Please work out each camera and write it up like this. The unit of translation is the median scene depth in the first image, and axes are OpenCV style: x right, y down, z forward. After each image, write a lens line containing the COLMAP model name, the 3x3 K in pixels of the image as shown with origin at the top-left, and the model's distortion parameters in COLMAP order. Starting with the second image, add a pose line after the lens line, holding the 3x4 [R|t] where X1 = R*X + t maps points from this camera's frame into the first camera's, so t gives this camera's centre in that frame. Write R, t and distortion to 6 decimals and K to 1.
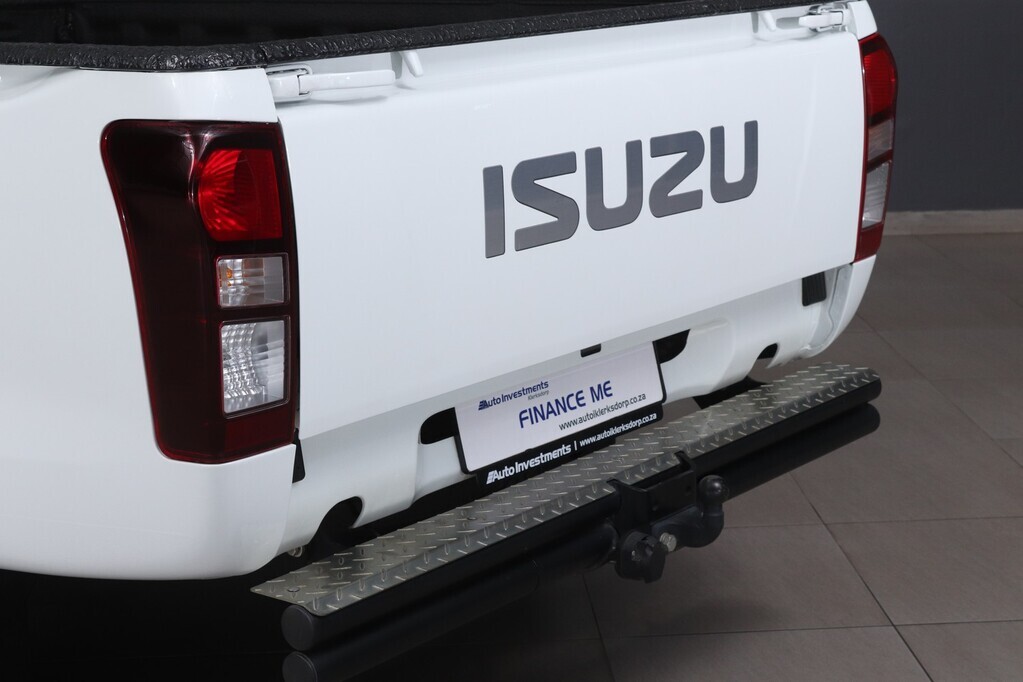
lens RADIAL K [[1845.0, 0, 514.5], [0, 1845.0, 343.6], [0, 0, 1]] dist [-0.006187, 0.000000]
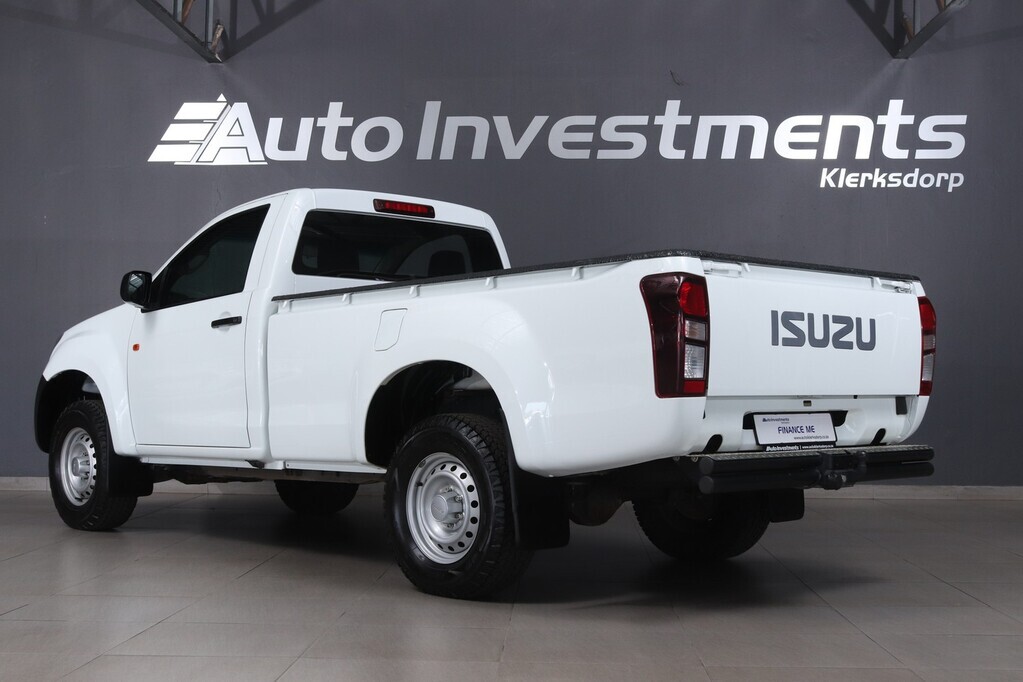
lens RADIAL K [[1343.8, 0, 508.7], [0, 1343.8, 344.1], [0, 0, 1]] dist [-0.090334, 0.000000]
pose [[0.992467, 0.011907, -0.121936, -0.136108], [-0.043305, 0.965114, -0.258223, 0.403278], [0.114607, 0.261558, 0.958359, -0.744637]]
